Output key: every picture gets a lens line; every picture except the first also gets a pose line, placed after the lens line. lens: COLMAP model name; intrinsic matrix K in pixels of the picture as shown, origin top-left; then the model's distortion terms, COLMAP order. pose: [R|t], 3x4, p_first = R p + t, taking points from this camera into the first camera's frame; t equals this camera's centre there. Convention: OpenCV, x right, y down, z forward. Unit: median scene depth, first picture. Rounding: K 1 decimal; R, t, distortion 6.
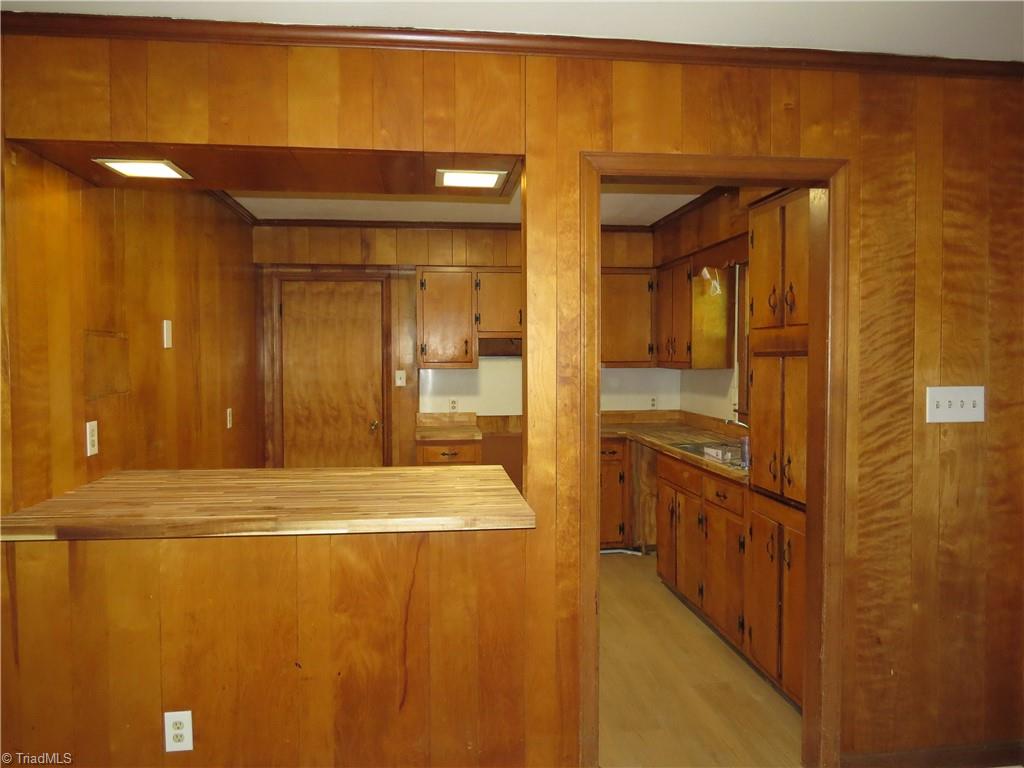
lens RADIAL K [[726.8, 0, 510.5], [0, 726.8, 378.2], [0, 0, 1]] dist [-0.036210, 0.009448]
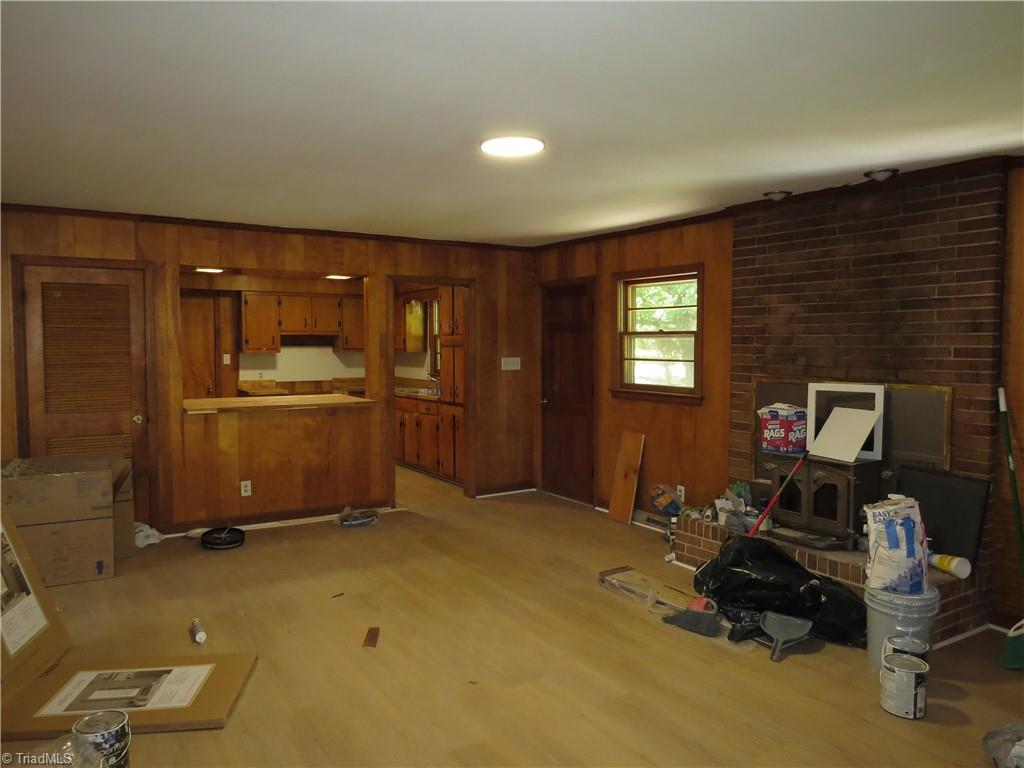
lens RADIAL K [[726.8, 0, 510.2], [0, 726.8, 385.2], [0, 0, 1]] dist [-0.036210, 0.009448]
pose [[0.899467, -0.022348, 0.436416, -0.647090], [0.009847, 0.999474, 0.030886, 0.031861], [-0.436877, -0.023484, 0.899214, -1.592725]]
